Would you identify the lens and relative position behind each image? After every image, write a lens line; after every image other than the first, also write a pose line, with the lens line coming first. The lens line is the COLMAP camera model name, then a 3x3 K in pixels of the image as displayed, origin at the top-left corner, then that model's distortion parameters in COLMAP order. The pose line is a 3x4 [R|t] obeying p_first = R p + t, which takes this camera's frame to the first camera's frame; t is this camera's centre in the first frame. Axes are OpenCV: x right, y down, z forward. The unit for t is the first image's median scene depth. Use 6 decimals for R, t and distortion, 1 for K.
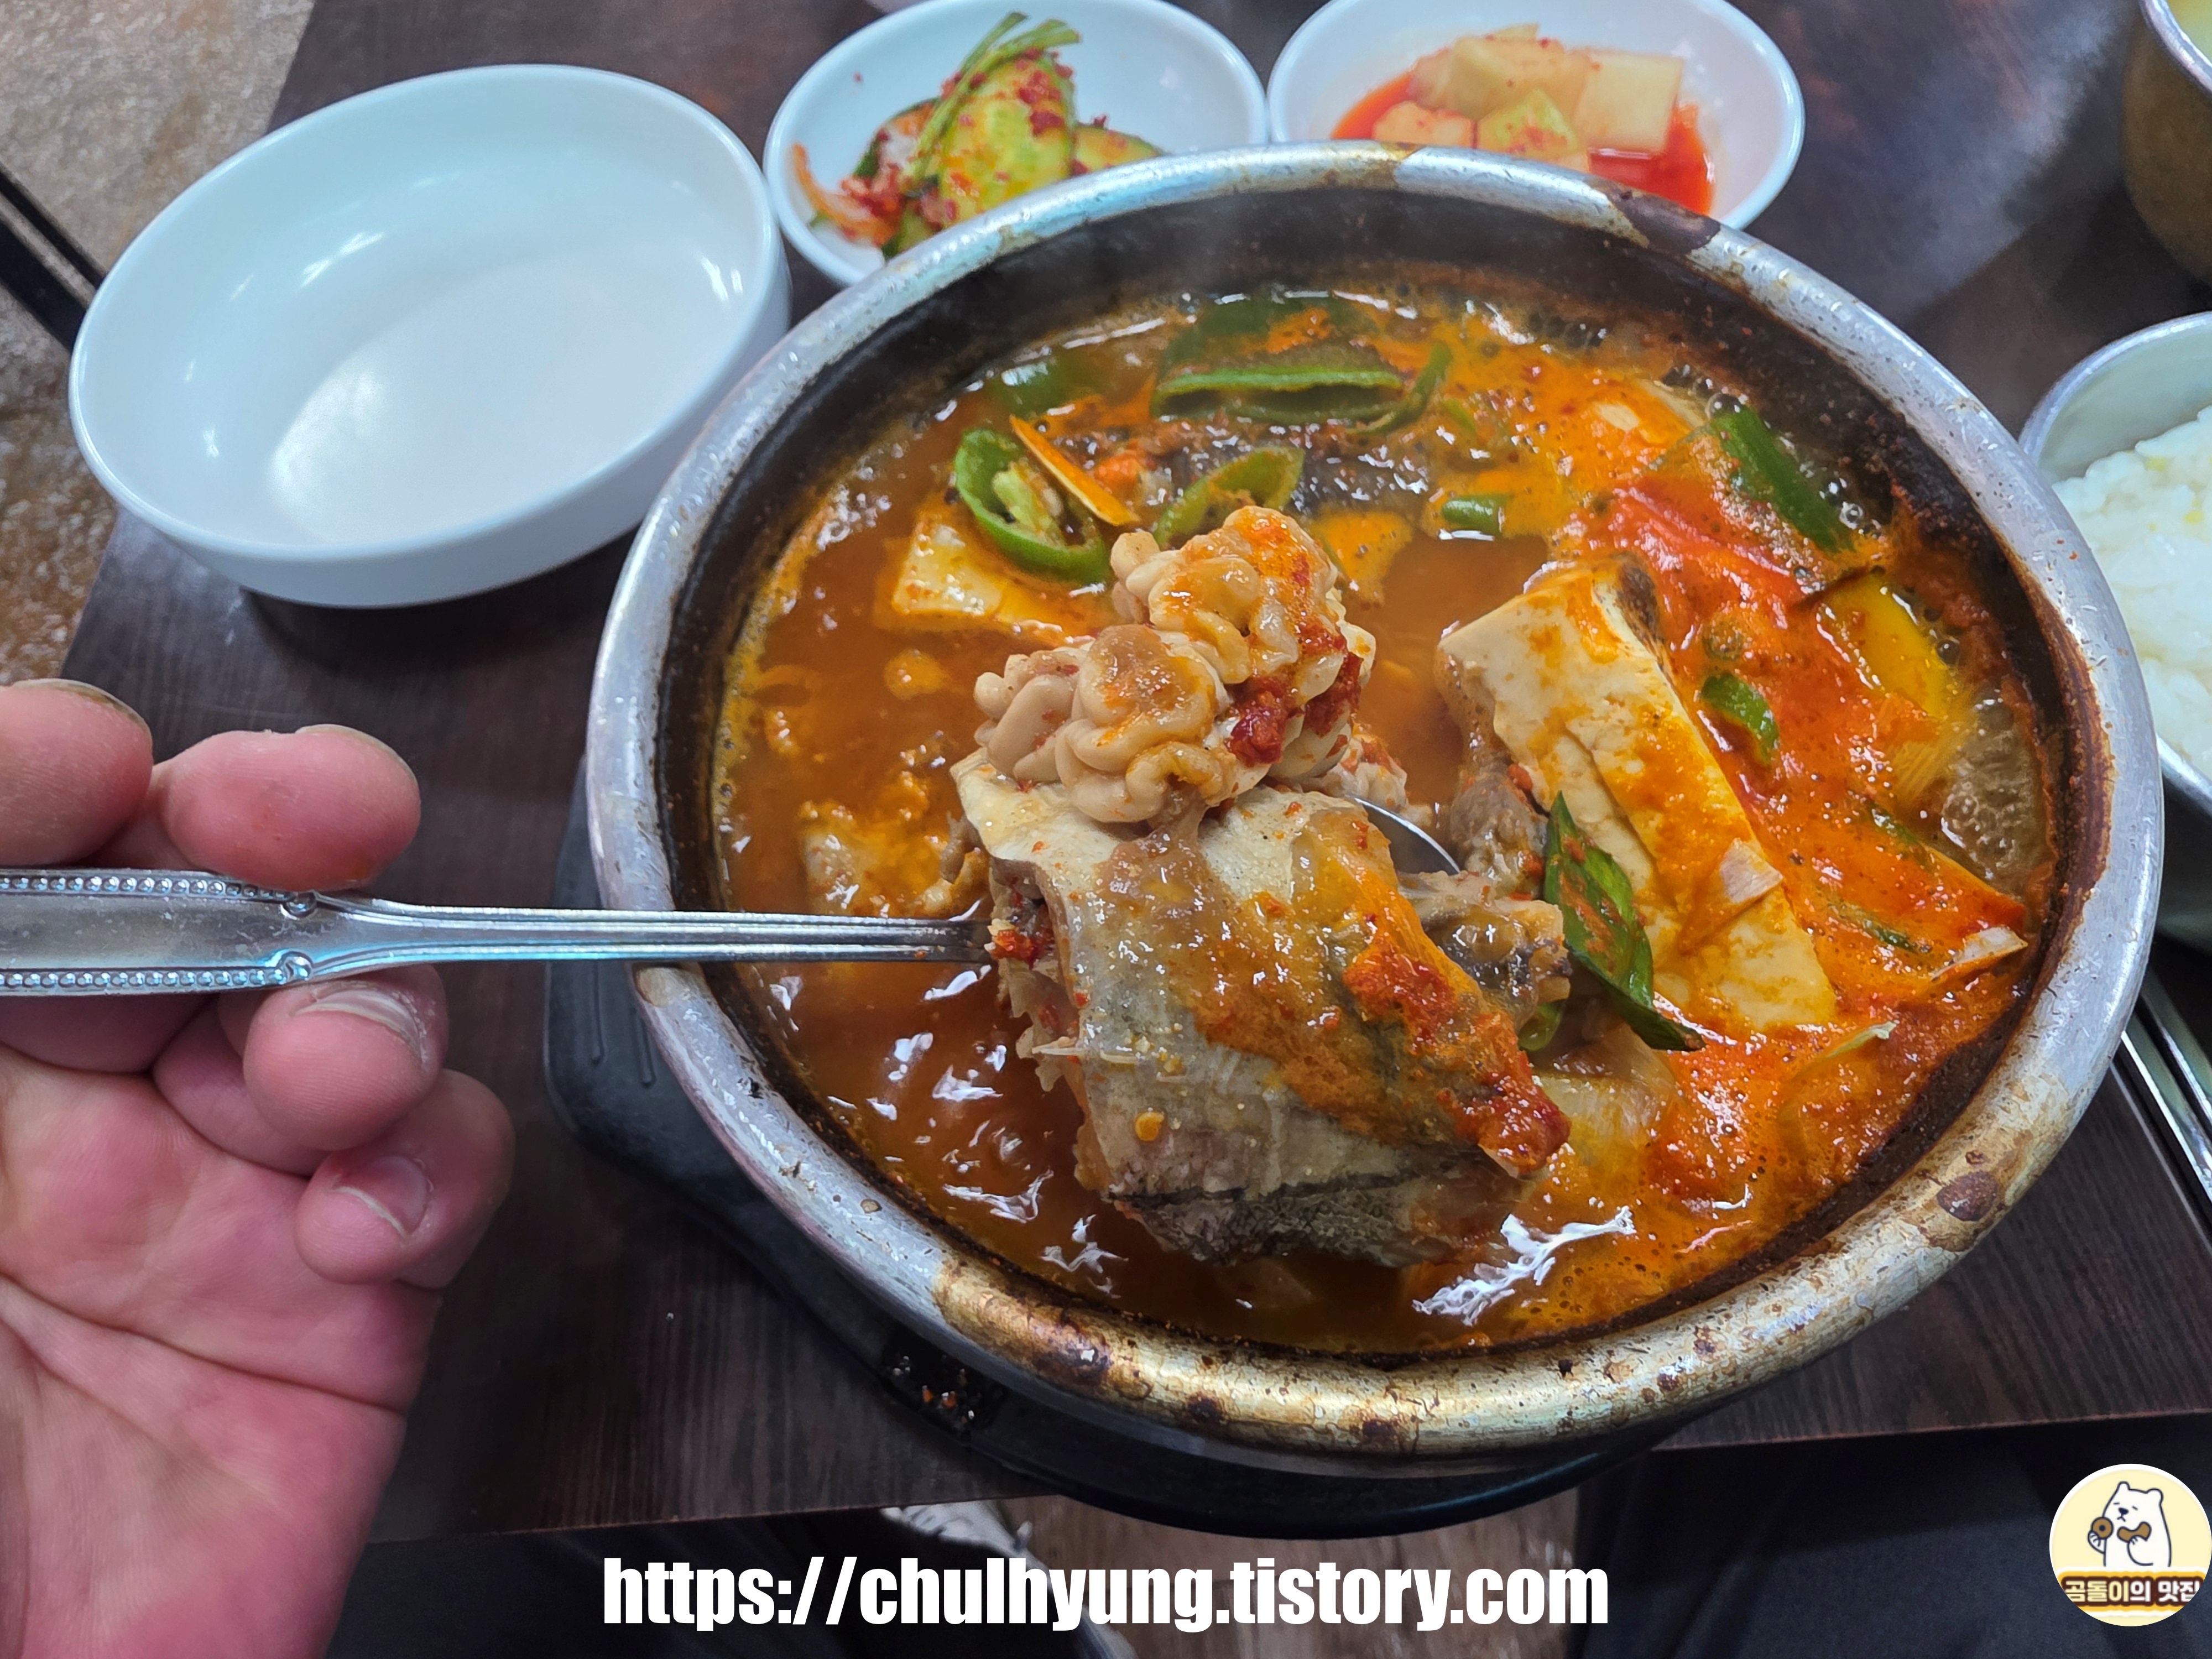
lens RADIAL K [[1276.7, 0, 1073.6], [0, 1276.7, 817.1], [0, 0, 1]] dist [0.012157, -0.002445]
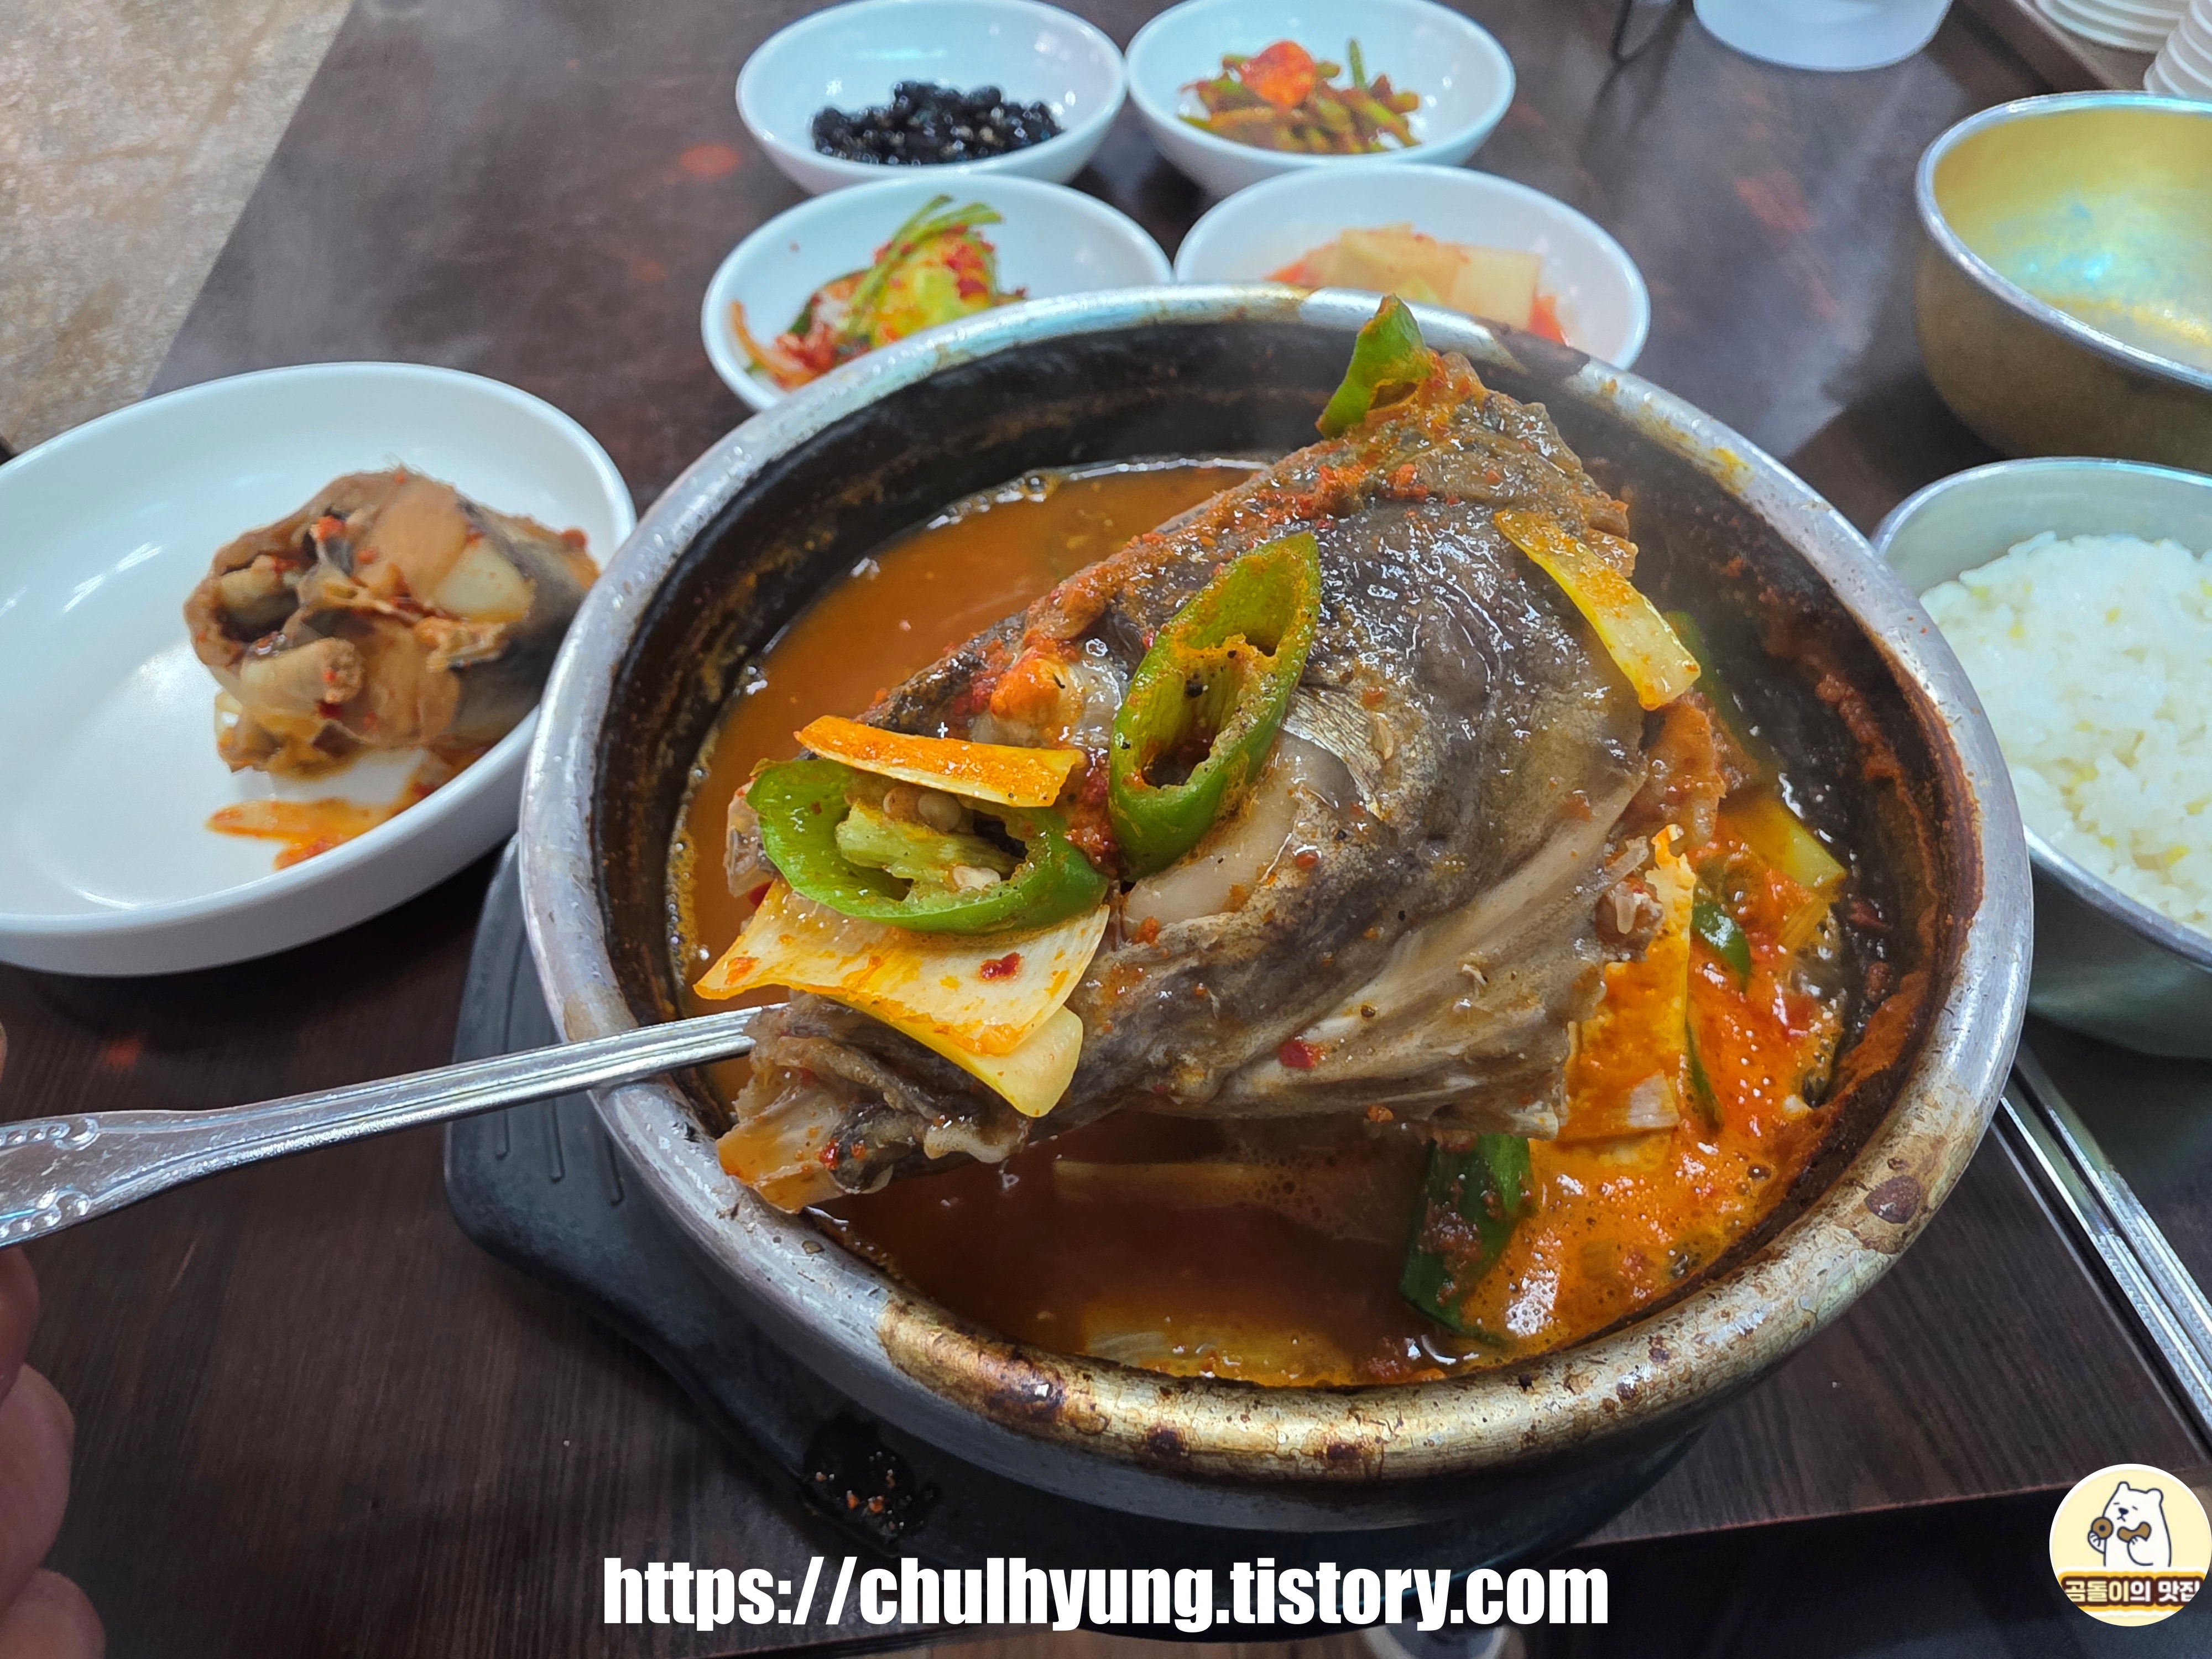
lens RADIAL K [[1274.0, 0, 1075.0], [0, 1274.0, 827.3], [0, 0, 1]] dist [0.002830, 0.007352]
pose [[0.997149, 0.000334, 0.075462, -0.027111], [0.009992, 0.990601, -0.136420, 0.099102], [-0.074798, 0.136785, 0.987773, -0.003481]]
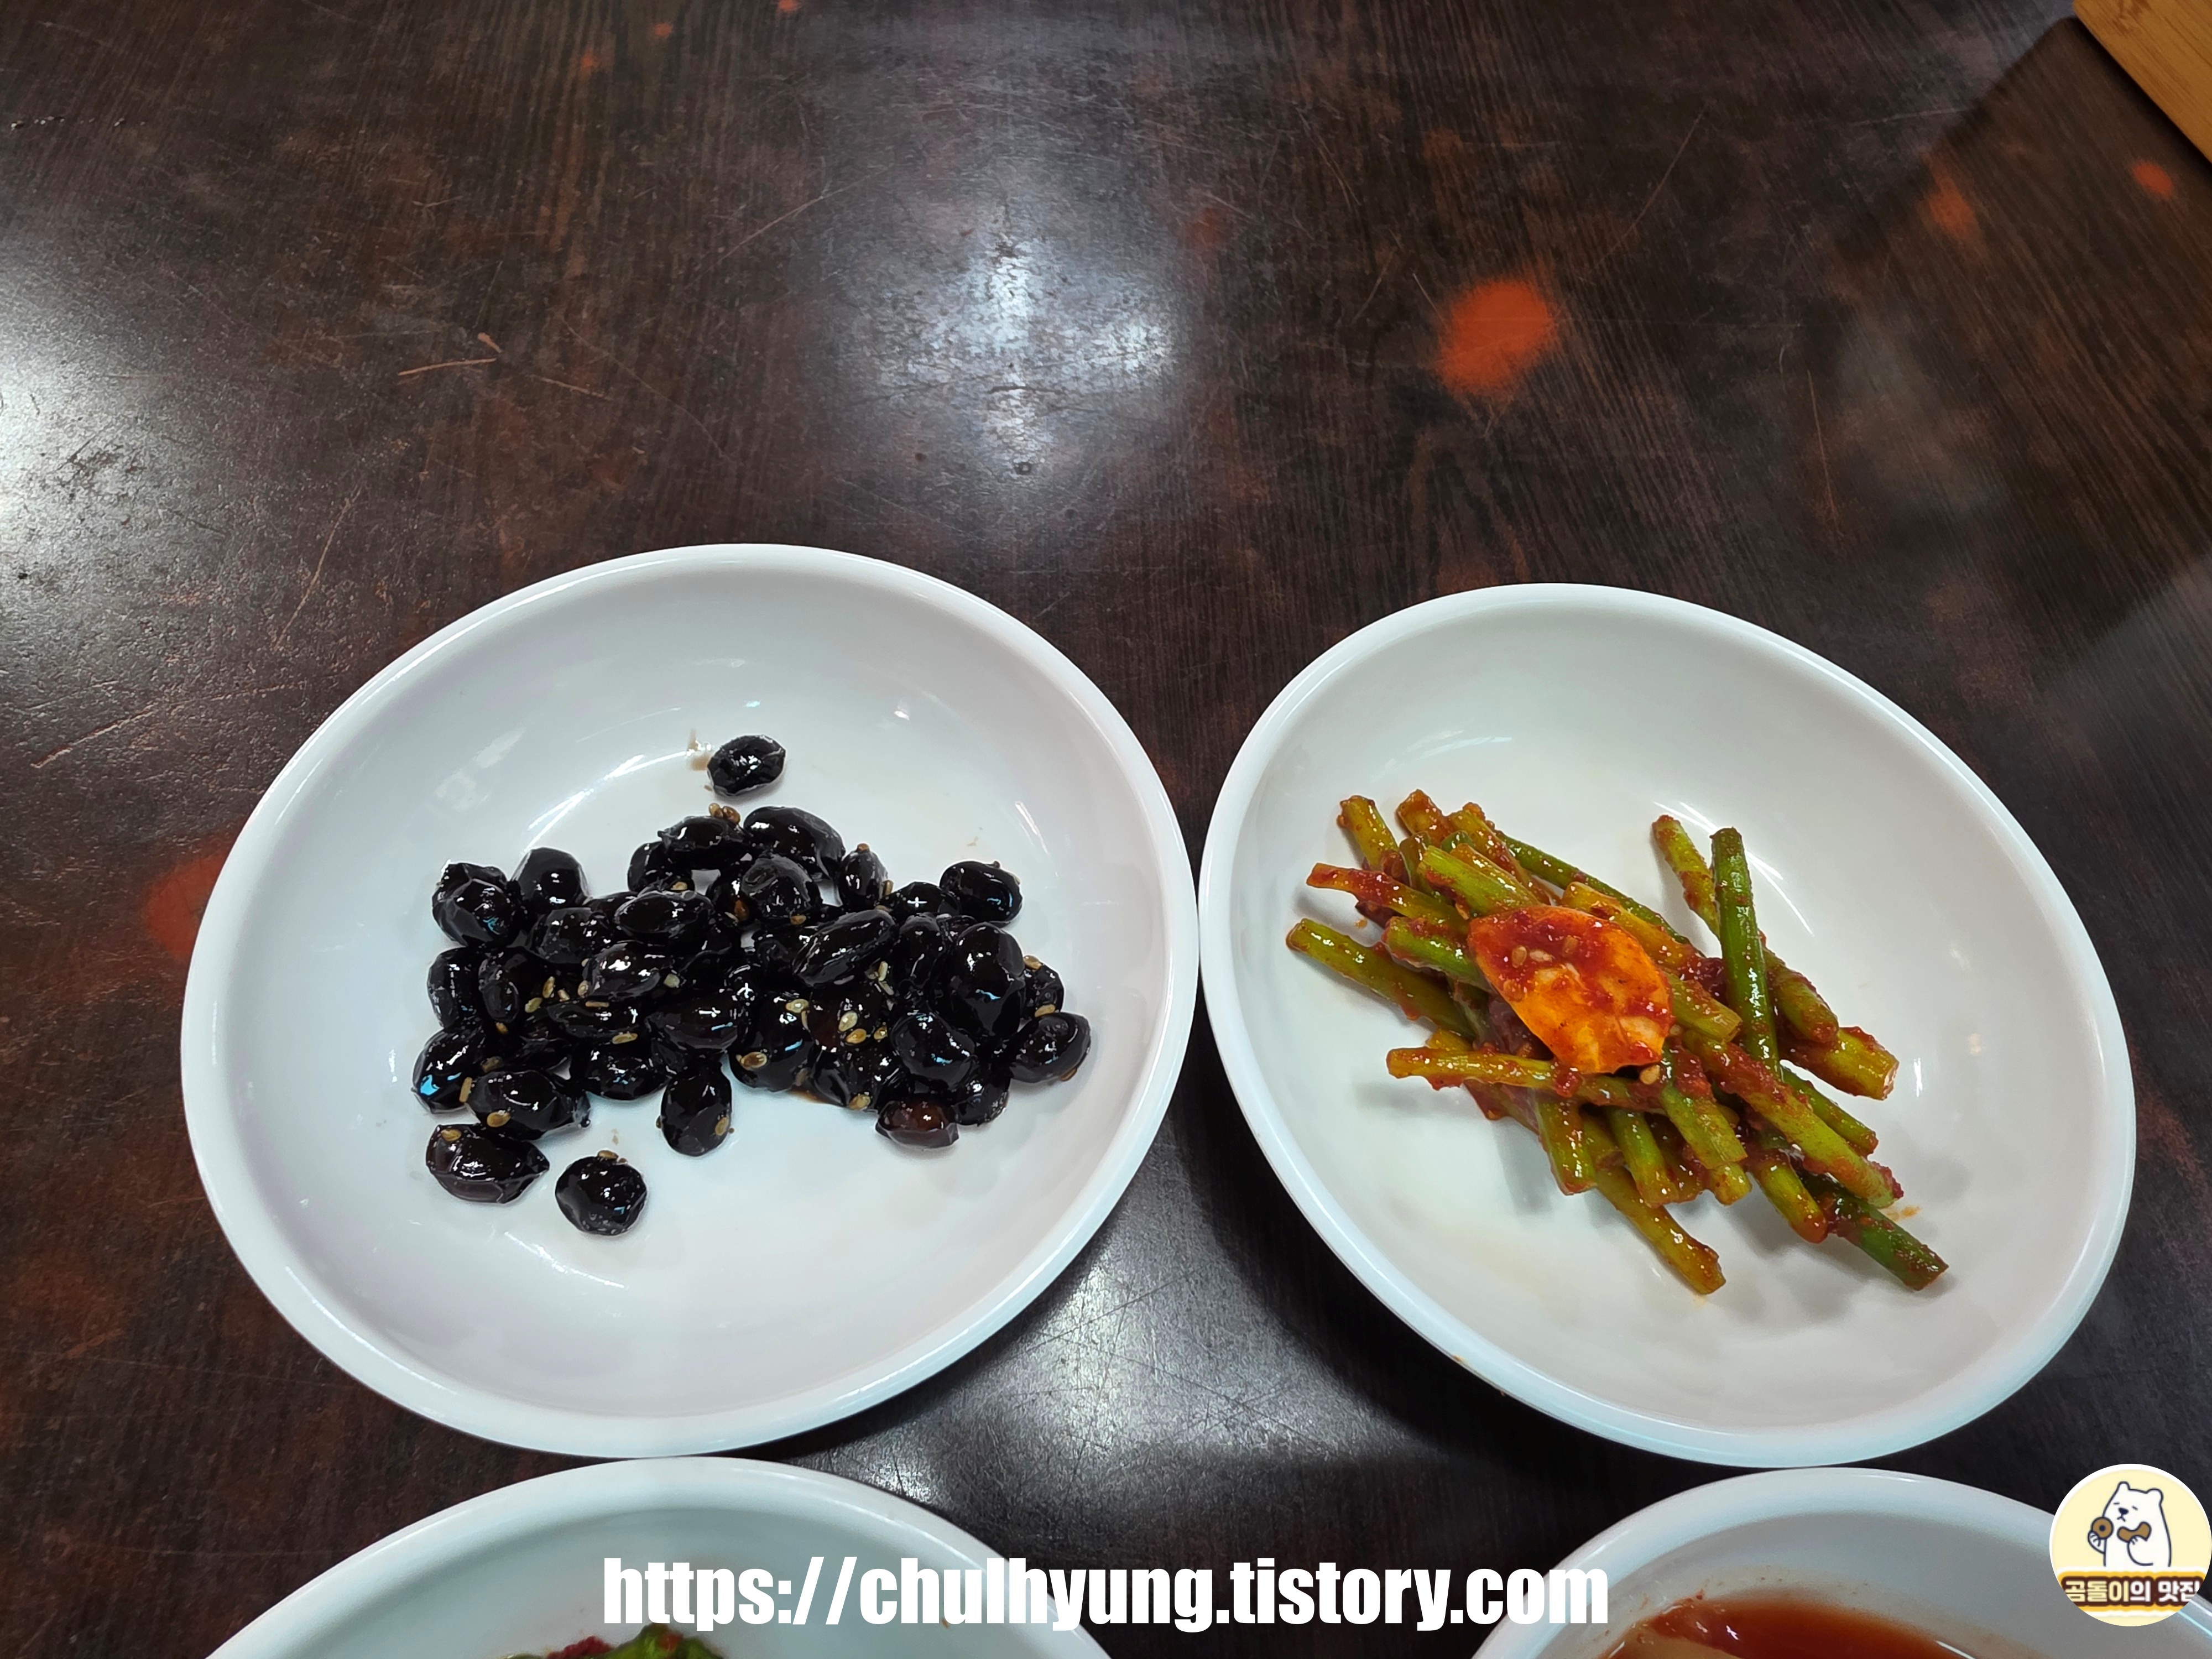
lens RADIAL K [[1232.4, 0, 1072.4], [0, 1232.4, 823.4], [0, 0, 1]] dist [-0.000385, 0.000078]
pose [[0.989578, 0.067596, 0.127145, 0.027477], [-0.066130, 0.997687, -0.015726, -1.713966], [-0.127914, 0.007154, 0.991759, 1.260829]]
